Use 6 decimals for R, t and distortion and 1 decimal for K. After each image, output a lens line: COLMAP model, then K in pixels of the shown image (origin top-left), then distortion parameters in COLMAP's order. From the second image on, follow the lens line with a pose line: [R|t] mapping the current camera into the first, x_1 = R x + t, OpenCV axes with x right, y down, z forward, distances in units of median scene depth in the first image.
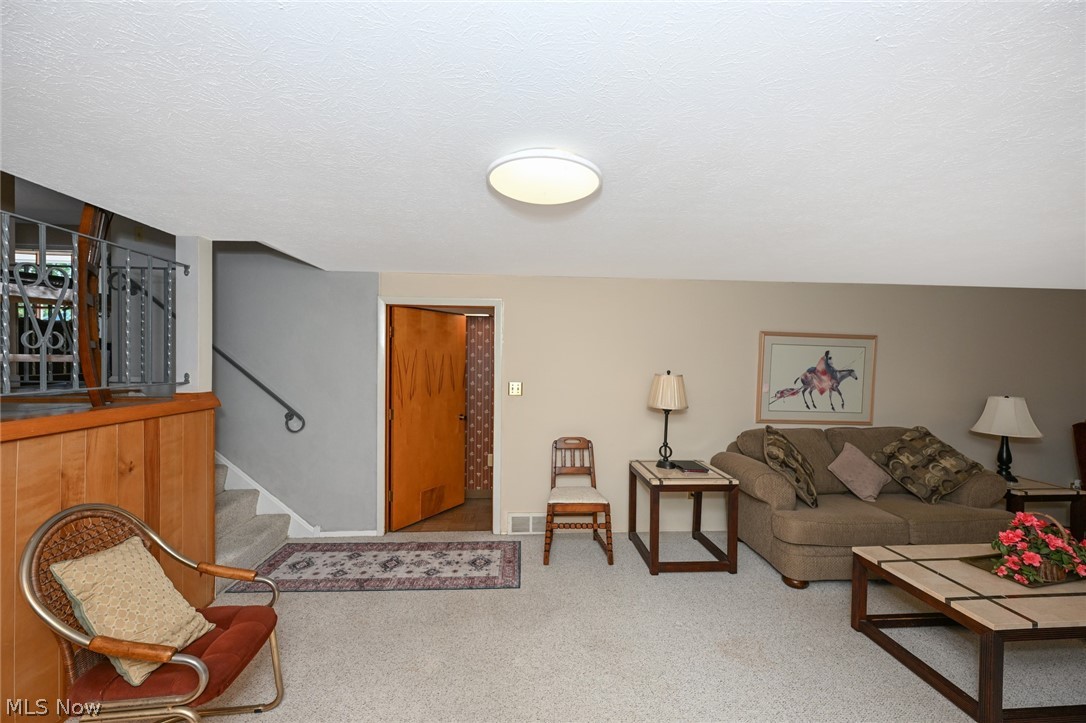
lens RADIAL K [[432.1, 0, 543.7], [0, 432.1, 363.2], [0, 0, 1]] dist [0.000414, -0.000037]
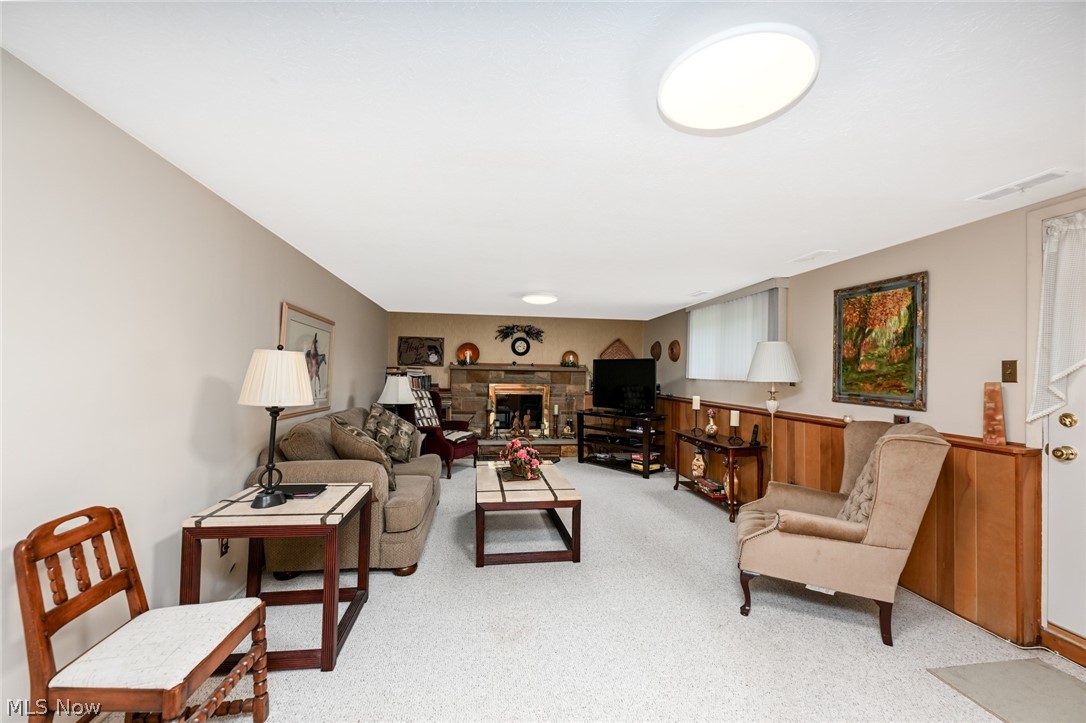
lens RADIAL K [[432.1, 0, 543.7], [0, 432.1, 363.2], [0, 0, 1]] dist [0.000414, -0.000037]
pose [[-0.065876, 0.006099, 0.997809, -0.338211], [-0.007696, 0.999948, -0.006620, 0.040849], [-0.997798, -0.008115, -0.065826, 0.630295]]
